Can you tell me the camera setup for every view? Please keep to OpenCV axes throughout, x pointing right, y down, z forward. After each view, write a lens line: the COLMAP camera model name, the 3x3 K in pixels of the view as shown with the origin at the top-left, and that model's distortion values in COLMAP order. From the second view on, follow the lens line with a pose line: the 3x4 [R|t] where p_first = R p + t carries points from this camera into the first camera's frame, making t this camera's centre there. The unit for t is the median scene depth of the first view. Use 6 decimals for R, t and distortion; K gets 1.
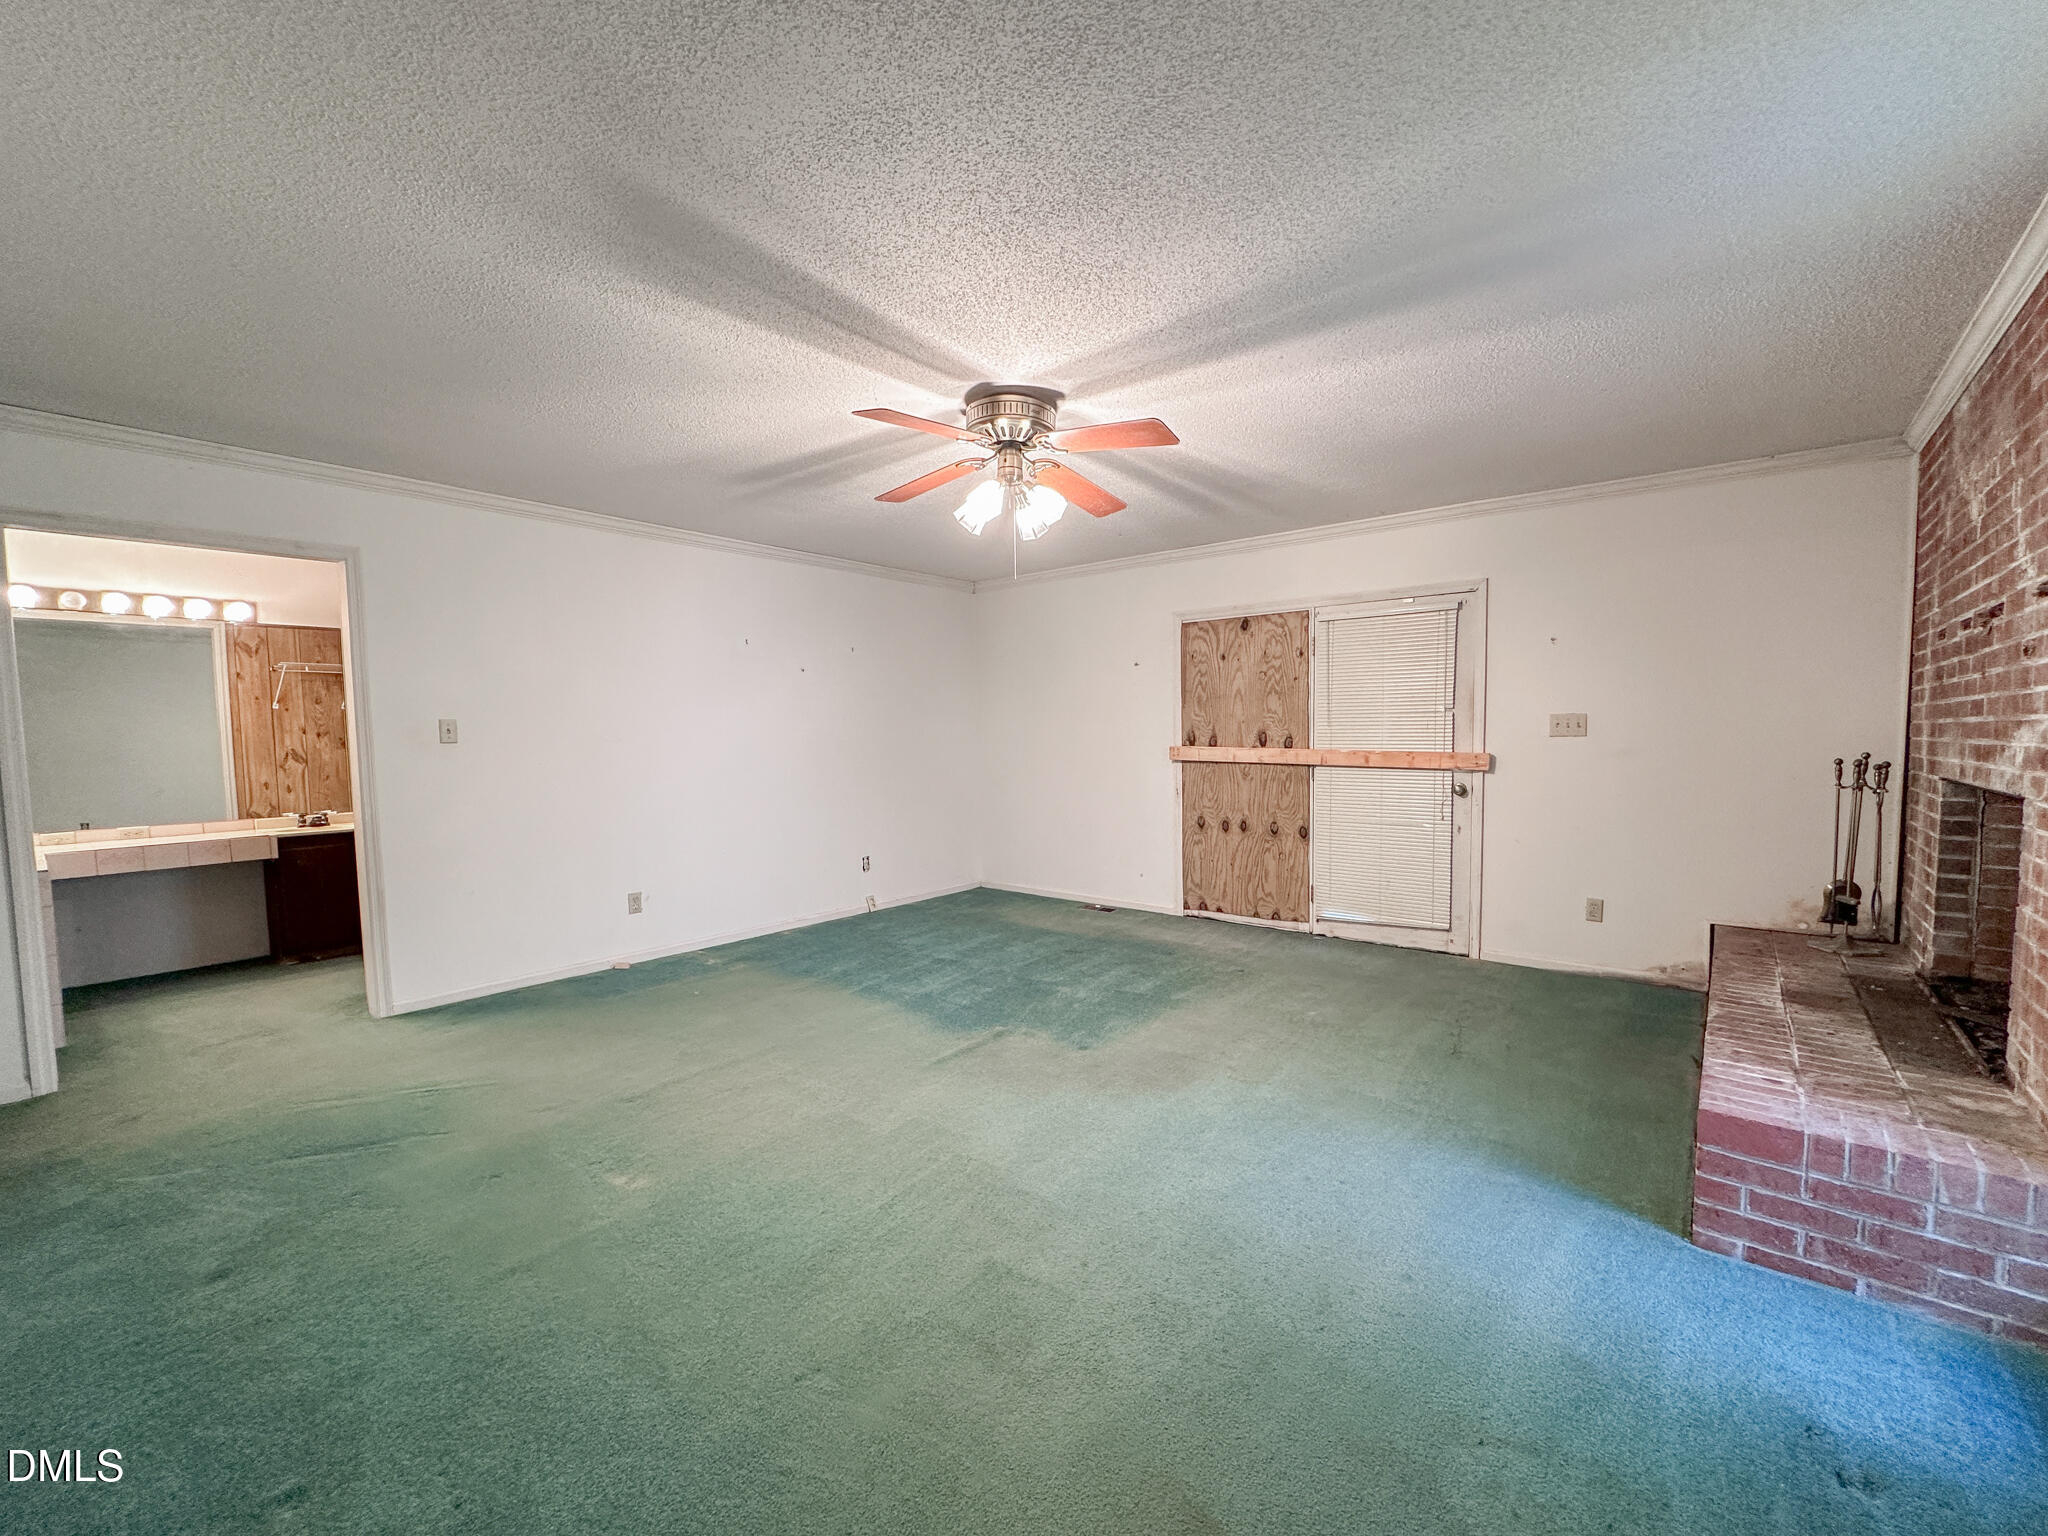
lens RADIAL K [[822.3, 0, 1032.3], [0, 822.3, 776.0], [0, 0, 1]] dist [0.000422, -0.001752]
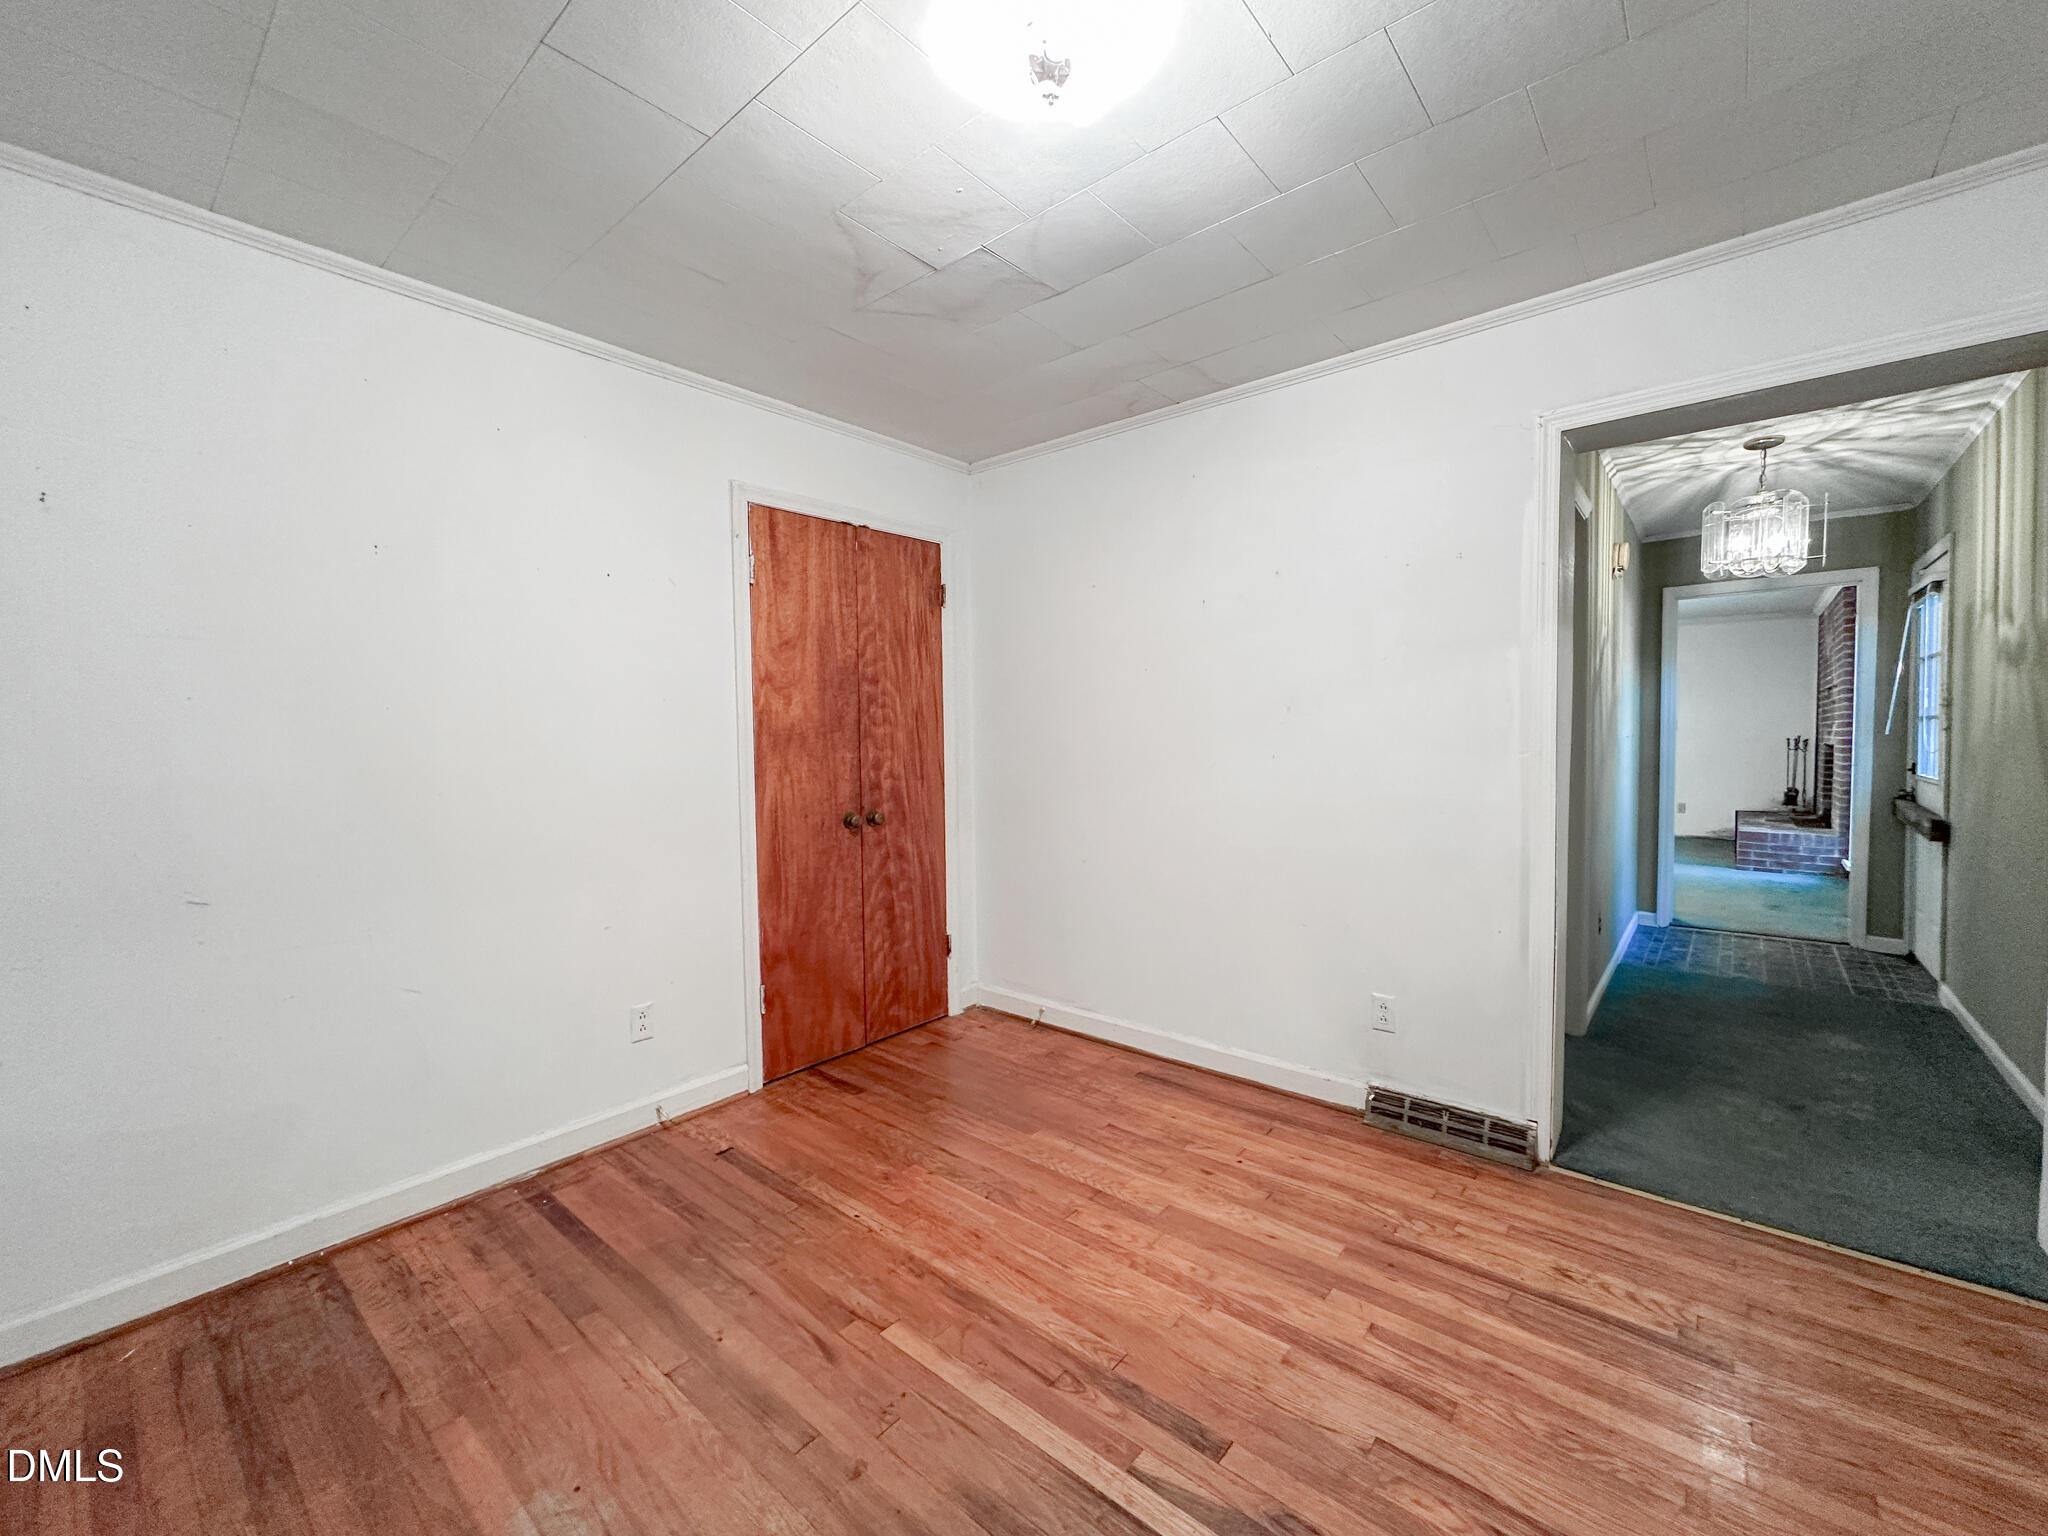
lens RADIAL K [[822.3, 0, 1019.6], [0, 822.3, 763.7], [0, 0, 1]] dist [0.000422, -0.001752]
pose [[0.999943, 0.002939, -0.010223, -1.337351], [-0.003145, 0.999792, -0.020168, 0.116133], [0.010161, 0.020199, 0.999744, -1.529076]]
